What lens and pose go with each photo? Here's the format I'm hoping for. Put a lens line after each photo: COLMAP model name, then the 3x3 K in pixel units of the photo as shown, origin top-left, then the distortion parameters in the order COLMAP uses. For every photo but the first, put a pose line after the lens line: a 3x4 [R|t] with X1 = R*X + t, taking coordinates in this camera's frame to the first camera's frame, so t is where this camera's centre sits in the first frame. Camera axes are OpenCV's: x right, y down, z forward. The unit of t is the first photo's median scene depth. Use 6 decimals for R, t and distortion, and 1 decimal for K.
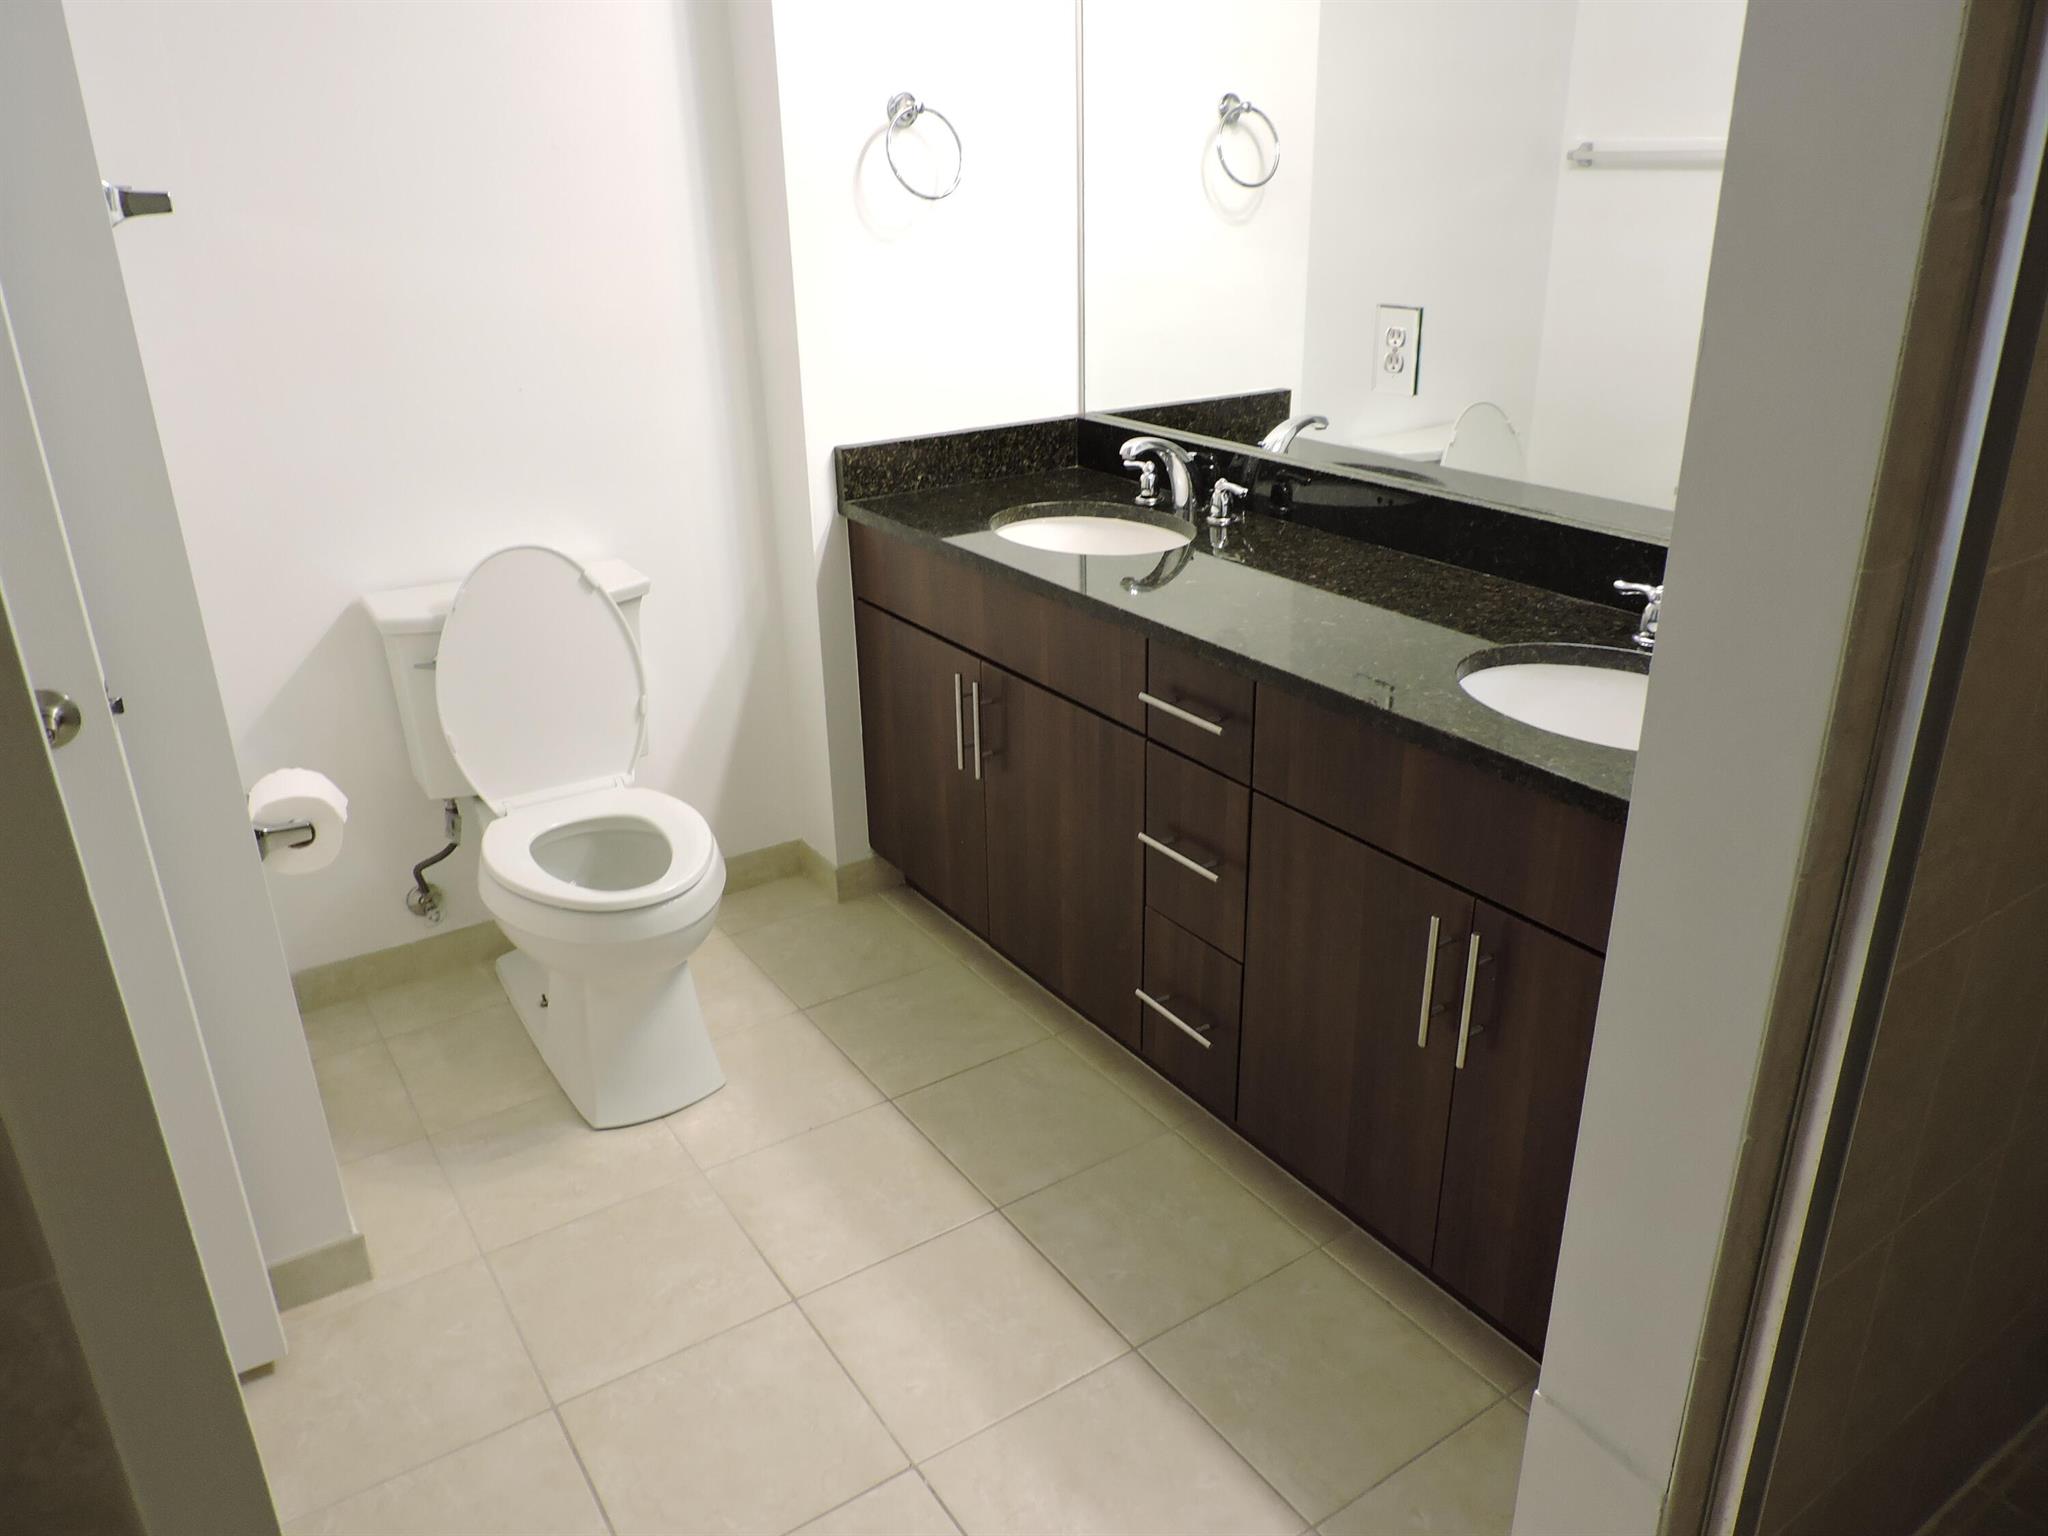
lens RADIAL K [[1455.9, 0, 1026.3], [0, 1455.9, 768.3], [0, 0, 1]] dist [-0.016784, -0.000582]
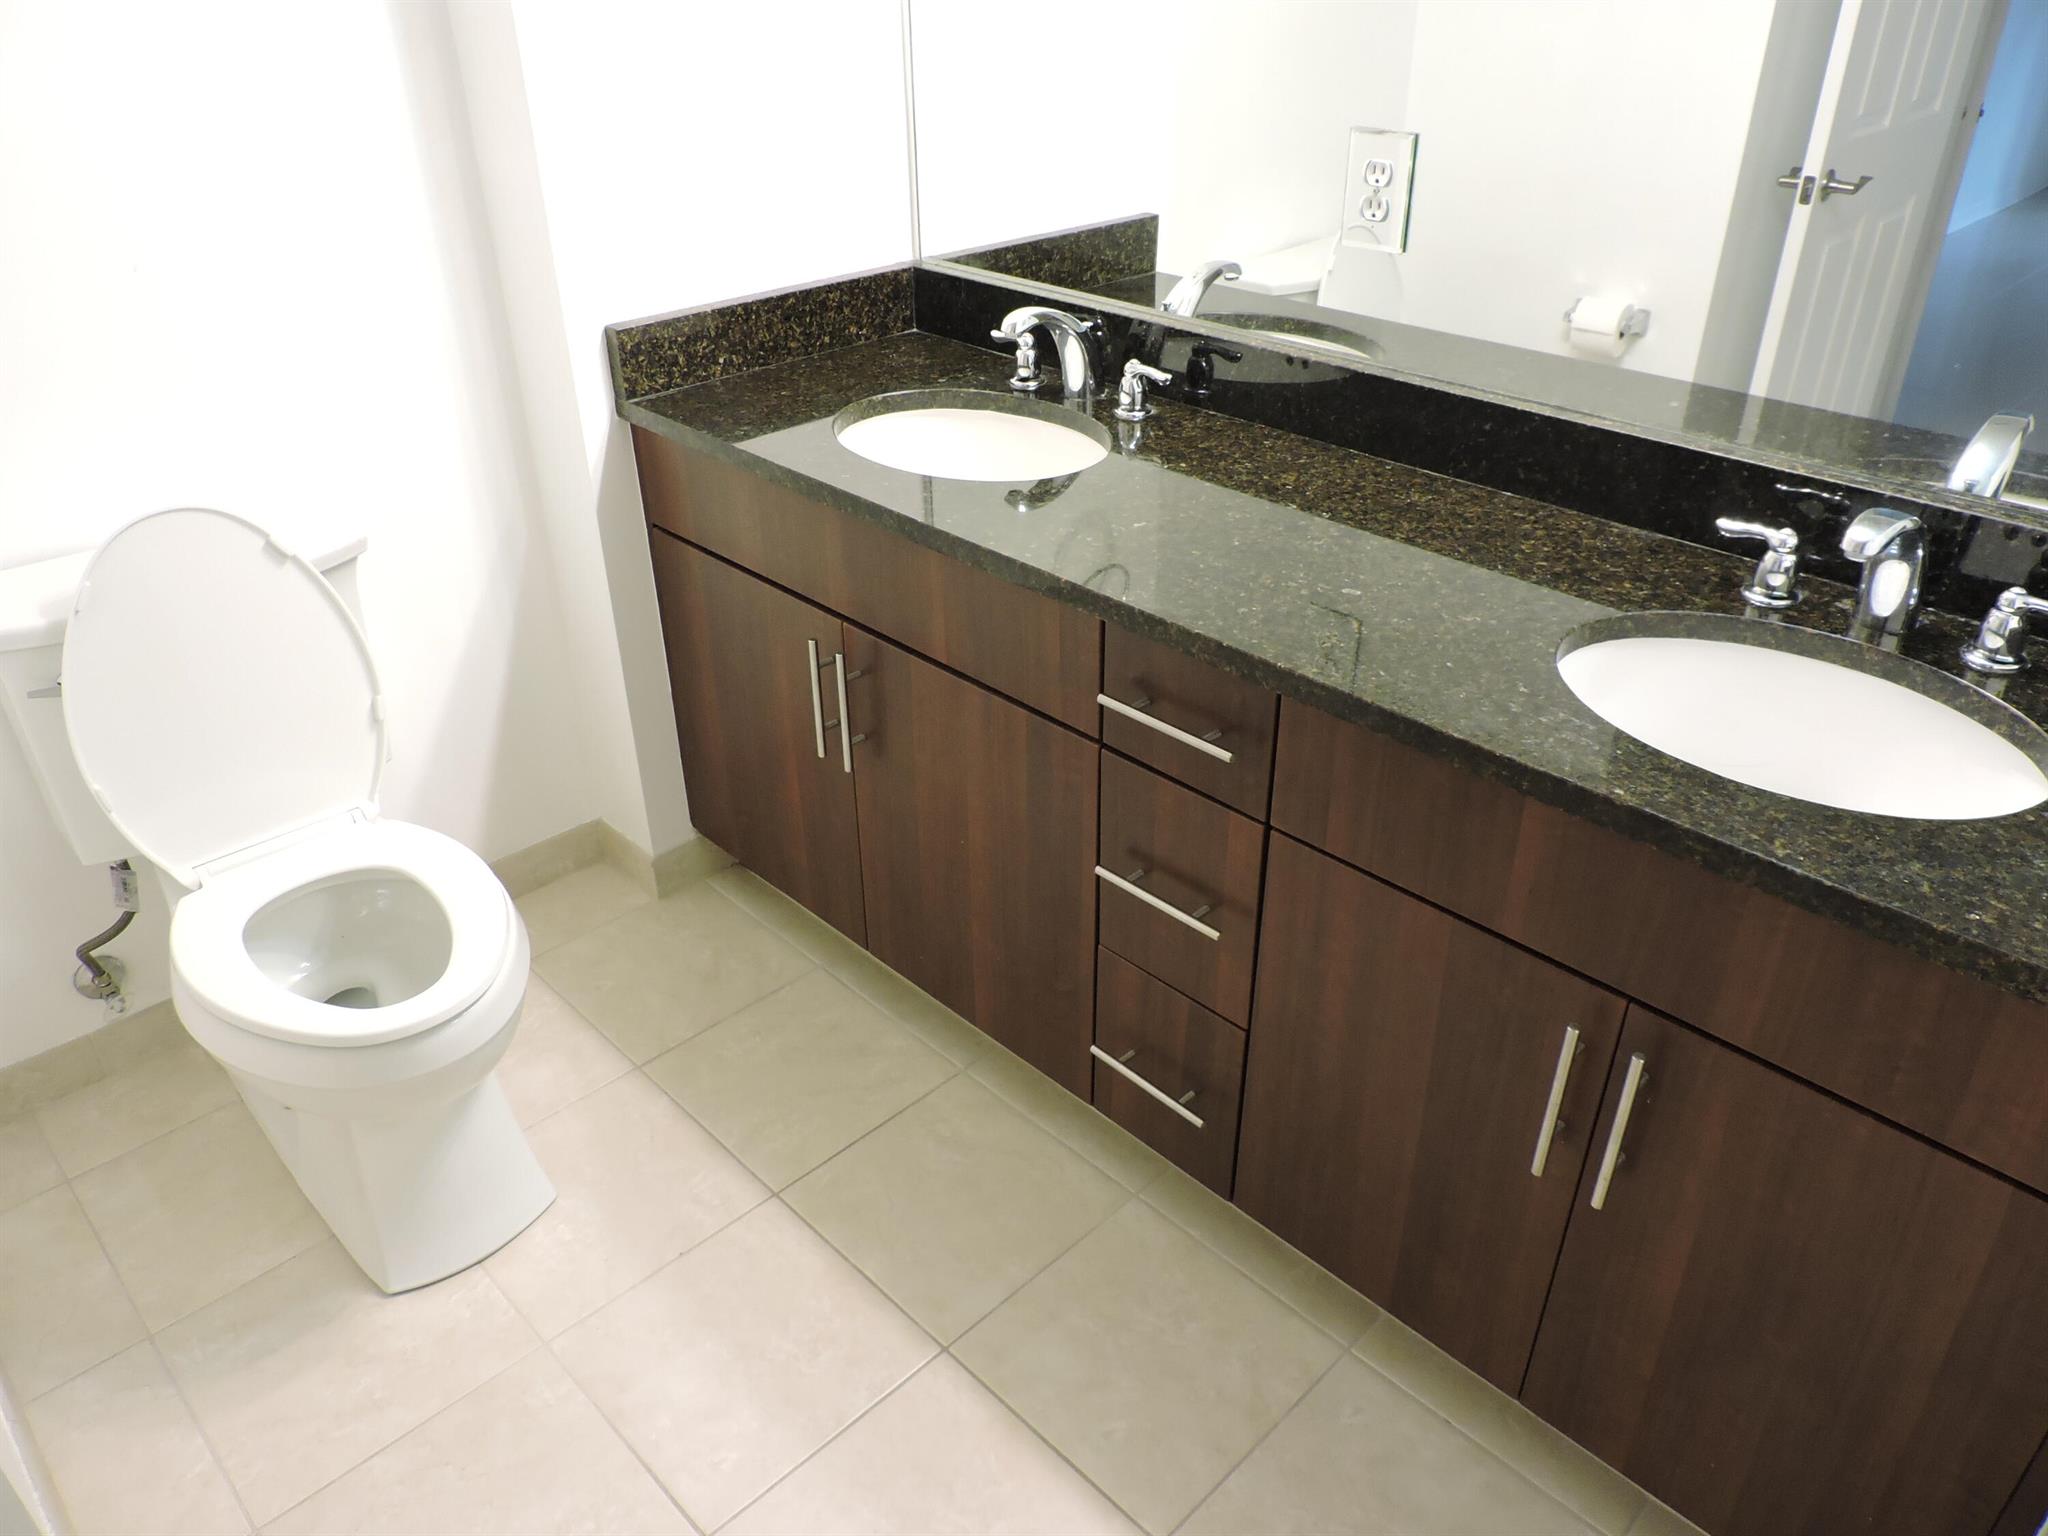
lens RADIAL K [[1455.9, 0, 1026.3], [0, 1455.9, 763.7], [0, 0, 1]] dist [-0.016784, -0.000582]
pose [[0.982527, -0.087474, 0.164280, -0.070116], [0.063728, 0.987432, 0.144629, -0.107770], [-0.174867, -0.131633, 0.975753, 0.241637]]
